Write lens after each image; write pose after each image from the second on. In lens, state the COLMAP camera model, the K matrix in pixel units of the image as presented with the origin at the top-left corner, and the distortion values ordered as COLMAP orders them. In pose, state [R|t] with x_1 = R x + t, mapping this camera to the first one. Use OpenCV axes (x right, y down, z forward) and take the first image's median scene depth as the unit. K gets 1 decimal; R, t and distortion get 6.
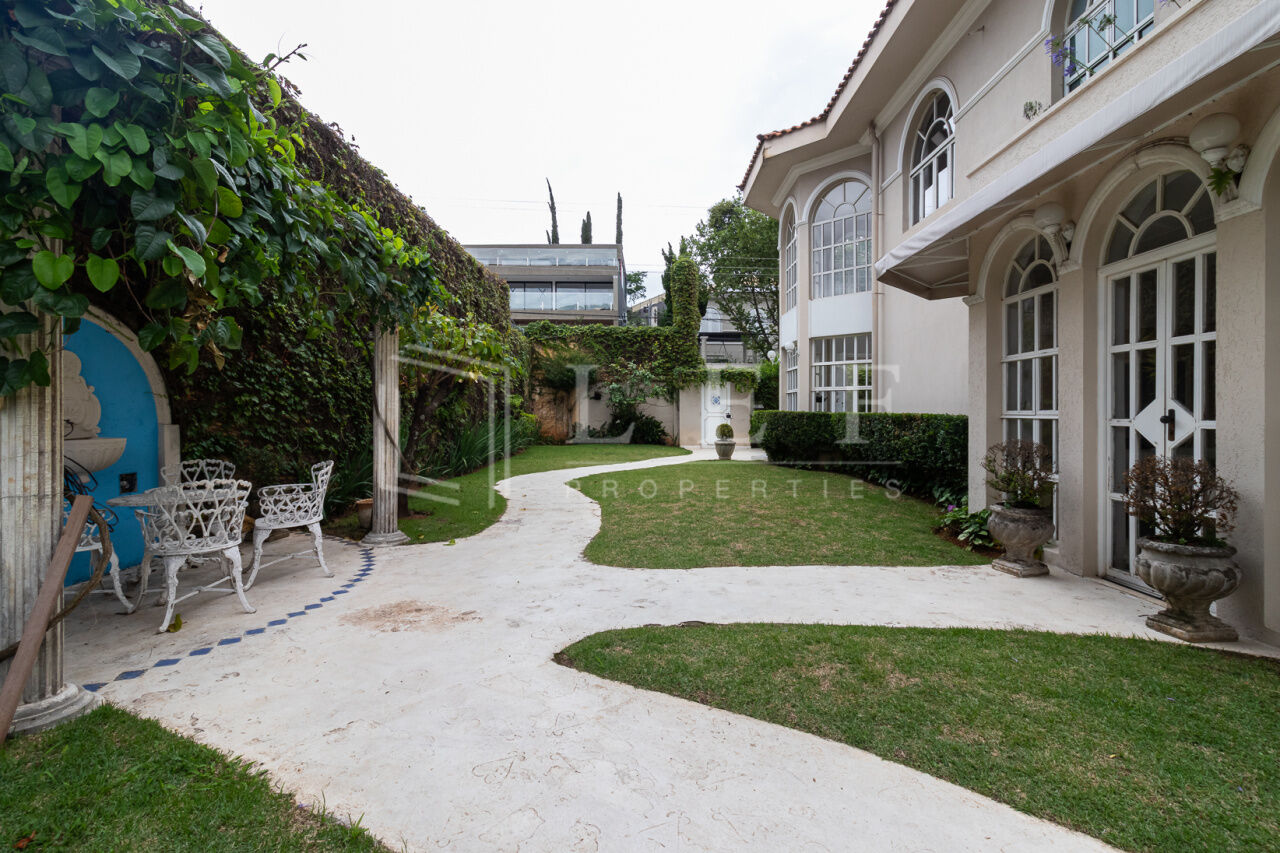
lens RADIAL K [[599.0, 0, 649.1], [0, 599.0, 408.5], [0, 0, 1]] dist [0.004819, 0.000719]
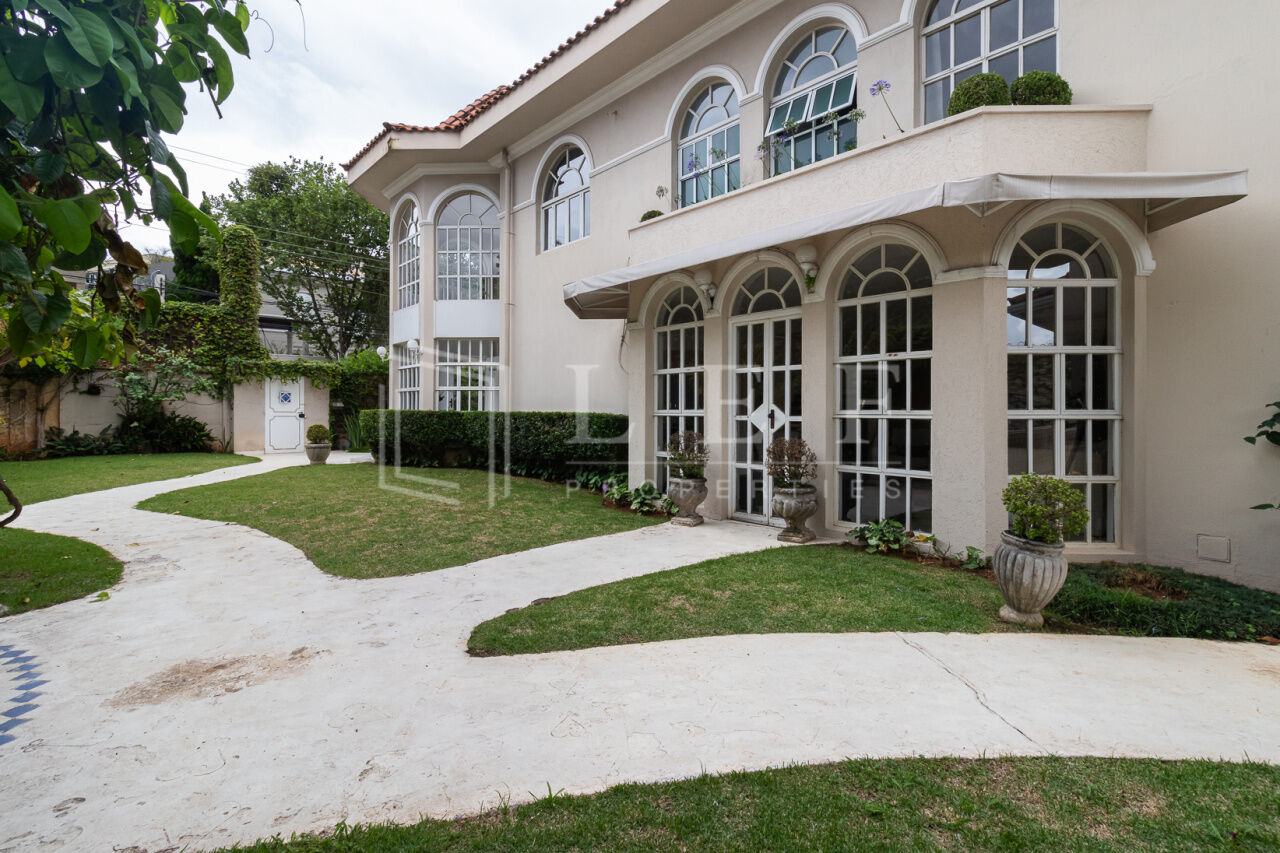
lens RADIAL K [[599.0, 0, 649.1], [0, 599.0, 408.5], [0, 0, 1]] dist [0.004819, 0.000719]
pose [[0.727555, -0.002969, 0.686043, -0.381710], [-0.000341, 0.999989, 0.004689, -0.007236], [-0.686049, -0.003645, 0.727546, 0.023982]]
